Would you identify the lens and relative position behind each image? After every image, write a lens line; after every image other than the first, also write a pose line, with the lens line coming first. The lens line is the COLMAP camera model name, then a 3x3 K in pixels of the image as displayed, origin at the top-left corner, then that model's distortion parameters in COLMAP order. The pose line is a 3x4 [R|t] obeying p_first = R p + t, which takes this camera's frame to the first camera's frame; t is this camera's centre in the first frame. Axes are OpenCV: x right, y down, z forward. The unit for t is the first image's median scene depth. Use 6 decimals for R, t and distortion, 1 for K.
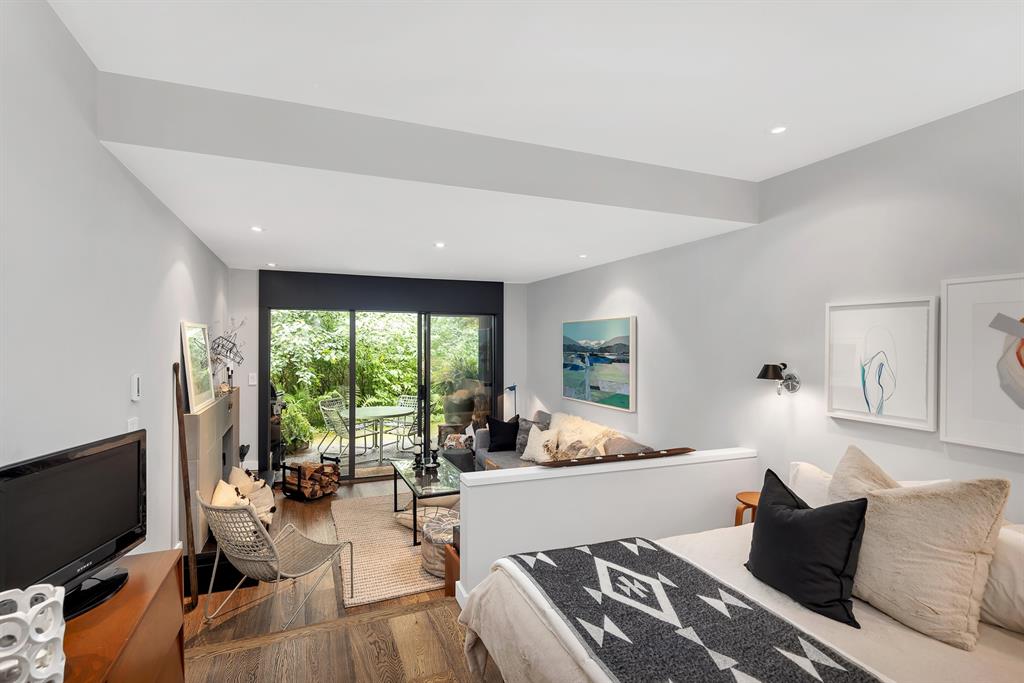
lens RADIAL K [[495.8, 0, 507.5], [0, 495.8, 339.0], [0, 0, 1]] dist [-0.000317, -0.000259]
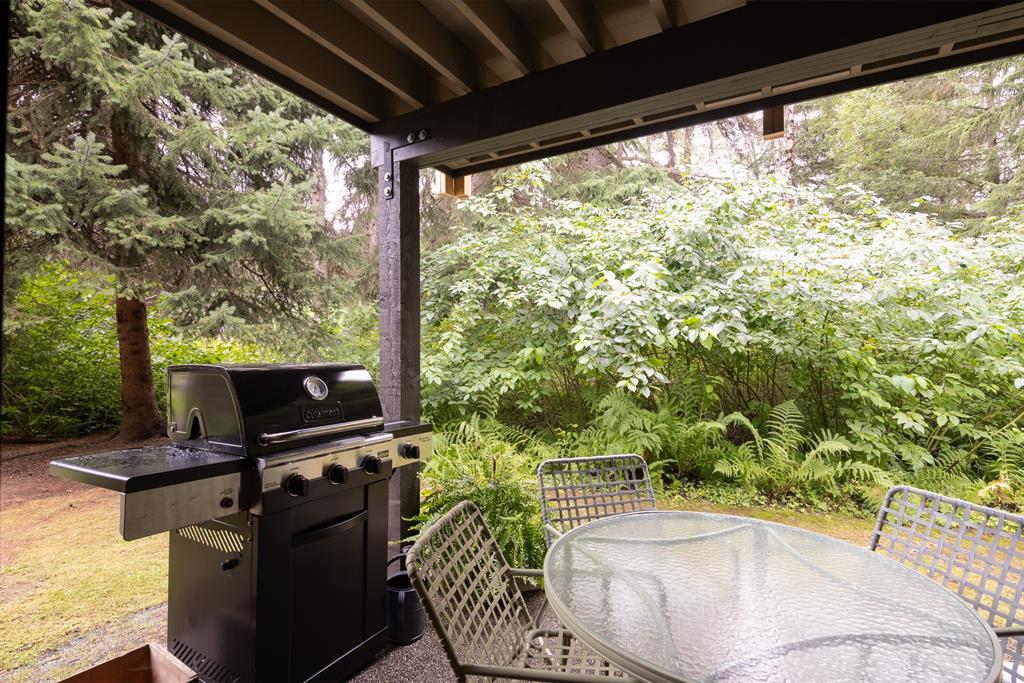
lens RADIAL K [[495.8, 0, 507.5], [0, 495.8, 339.0], [0, 0, 1]] dist [-0.000317, -0.000259]
pose [[0.595978, -0.013184, -0.802892, -0.098596], [0.005585, 0.999909, -0.012273, 0.036538], [0.802981, 0.002831, 0.595998, 0.510923]]
